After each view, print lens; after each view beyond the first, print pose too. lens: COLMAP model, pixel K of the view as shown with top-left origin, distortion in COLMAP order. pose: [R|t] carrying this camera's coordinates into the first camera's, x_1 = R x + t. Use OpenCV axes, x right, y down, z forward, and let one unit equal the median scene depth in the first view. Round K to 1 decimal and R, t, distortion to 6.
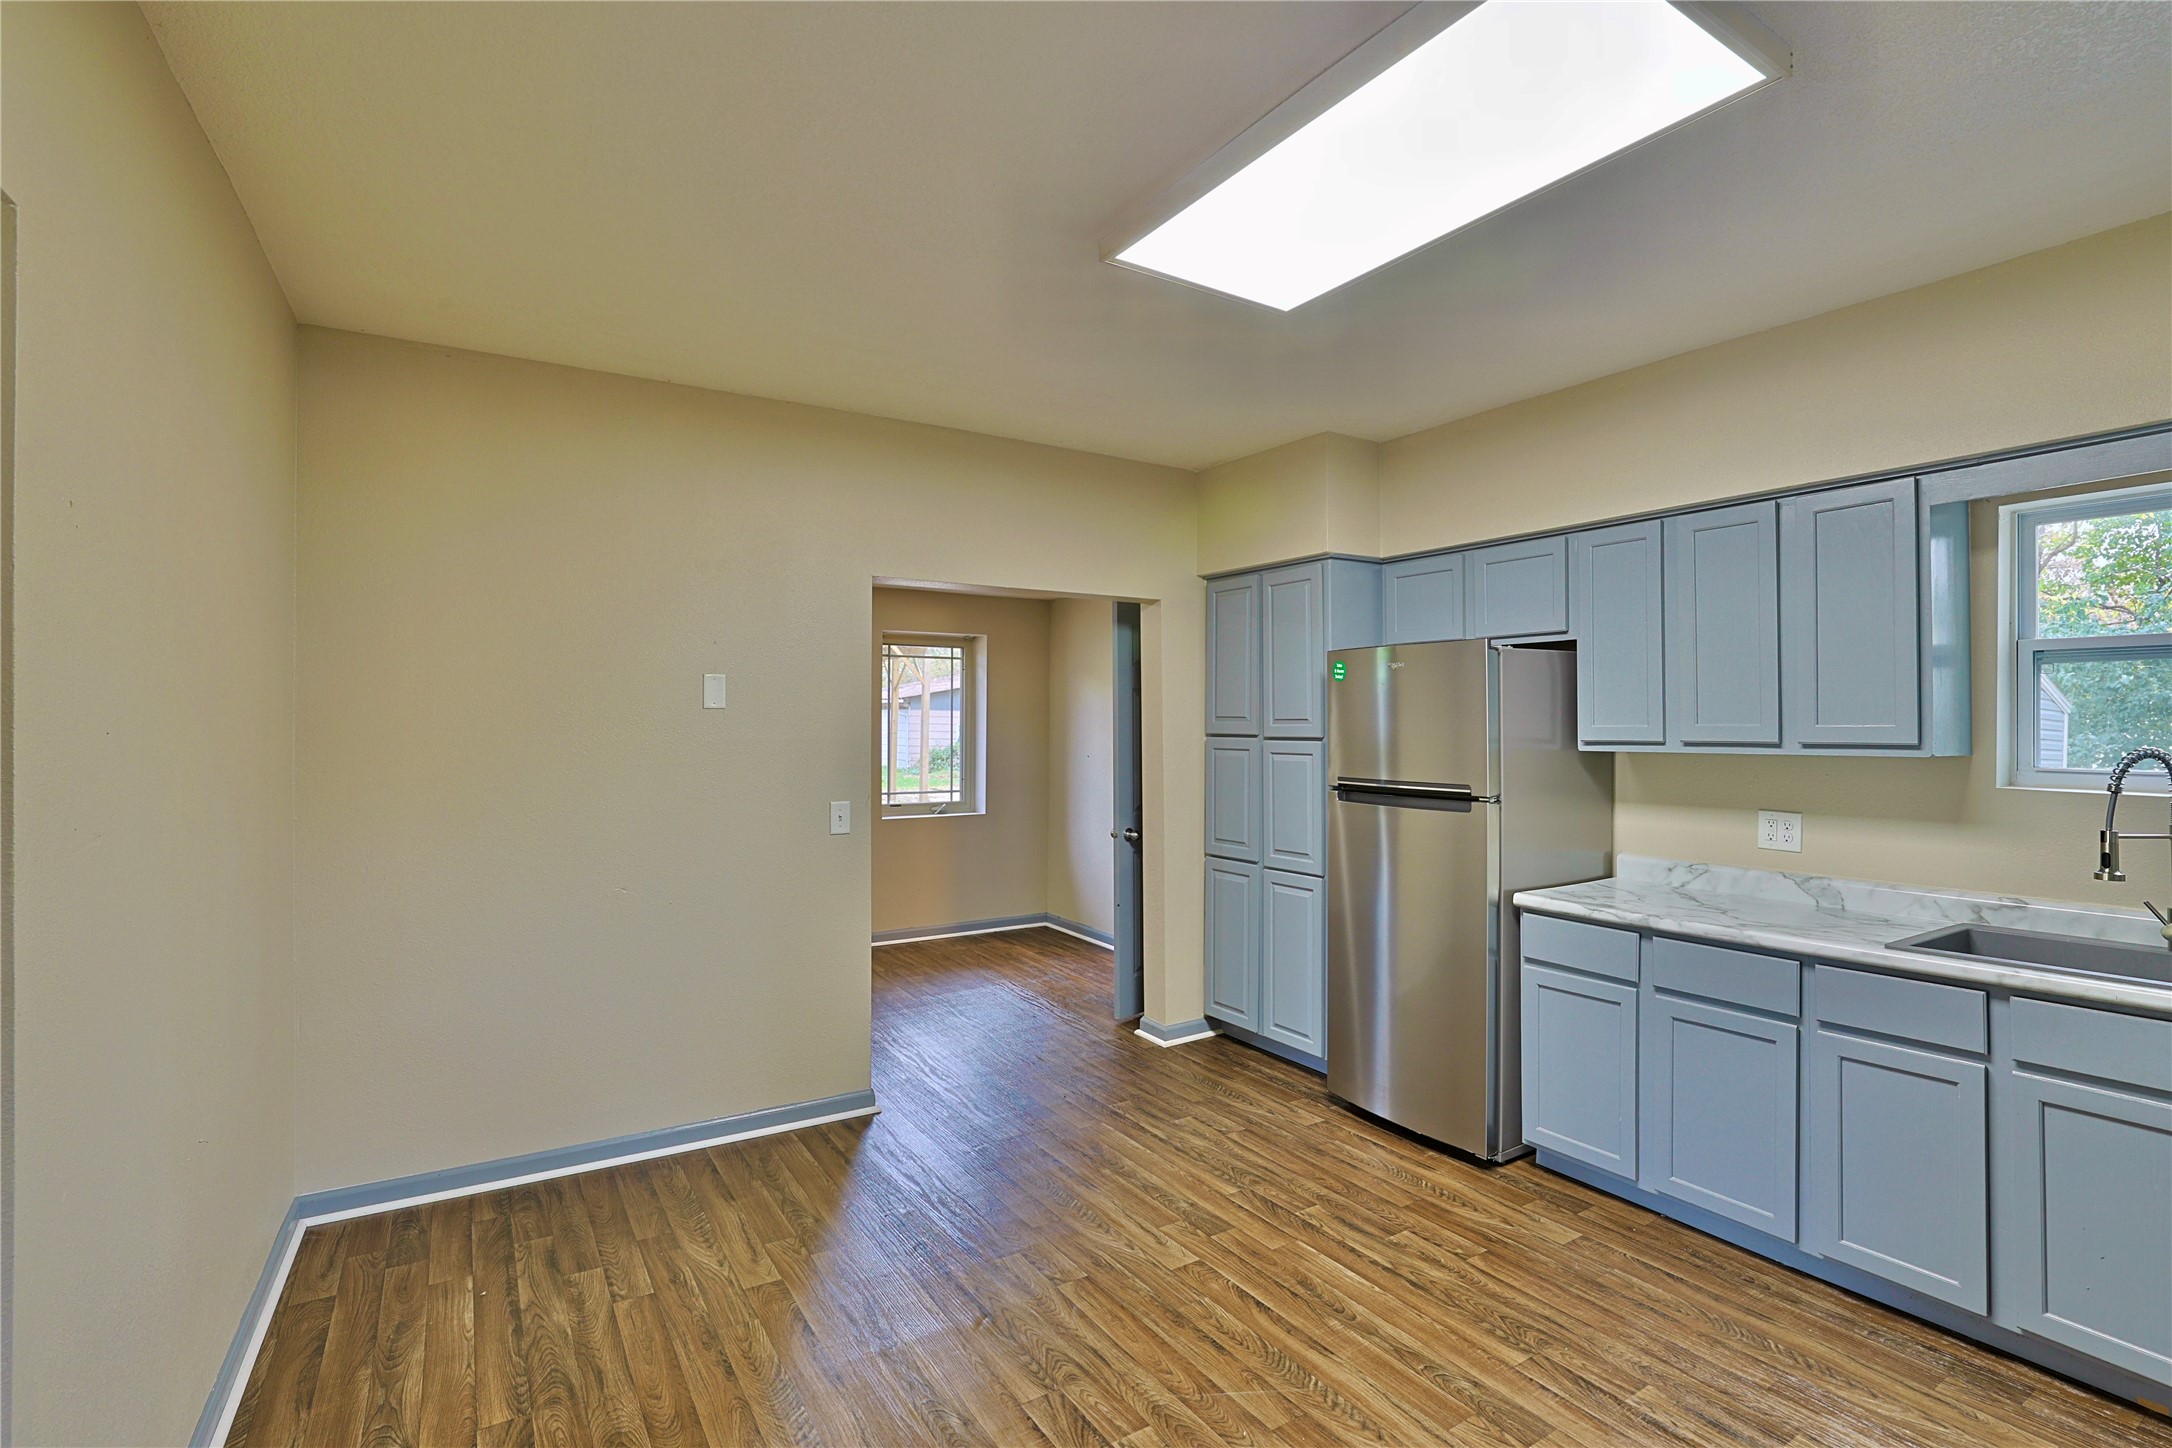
lens RADIAL K [[1001.8, 0, 1071.7], [0, 1001.8, 718.4], [0, 0, 1]] dist [-0.042849, 0.014870]
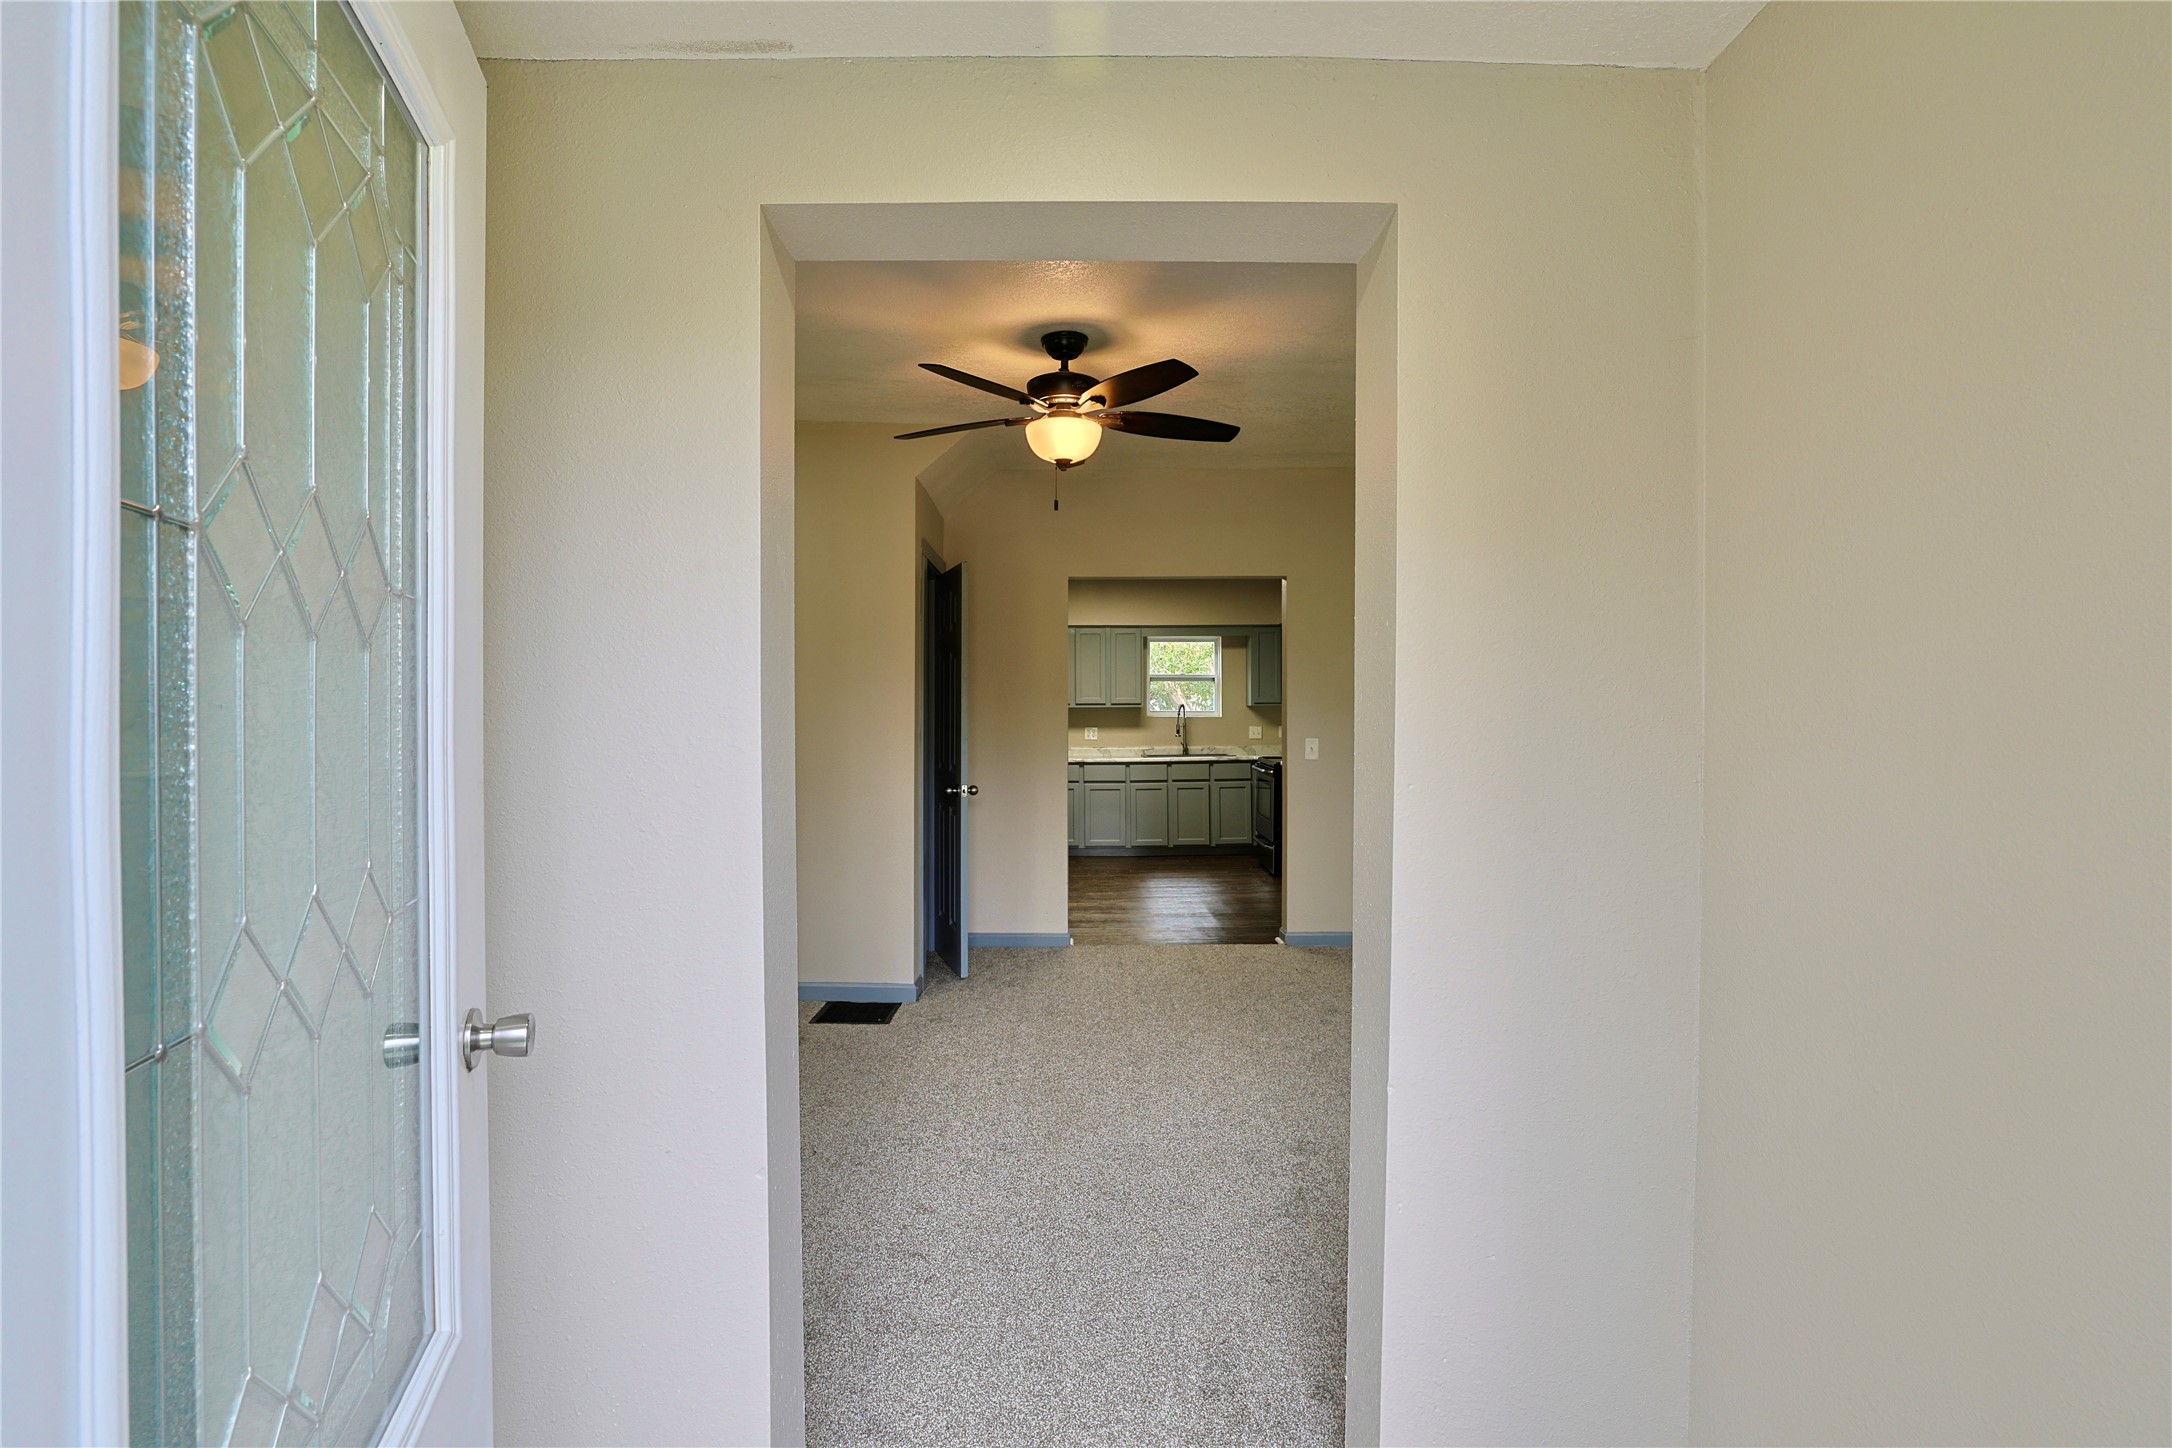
lens RADIAL K [[1001.8, 0, 1072.4], [0, 1001.8, 717.2], [0, 0, 1]] dist [-0.042849, 0.014870]
pose [[0.530325, -0.003063, 0.847789, -1.781780], [-0.003951, 0.999974, 0.006084, 0.042154], [-0.847785, -0.006577, 0.530299, -0.545206]]
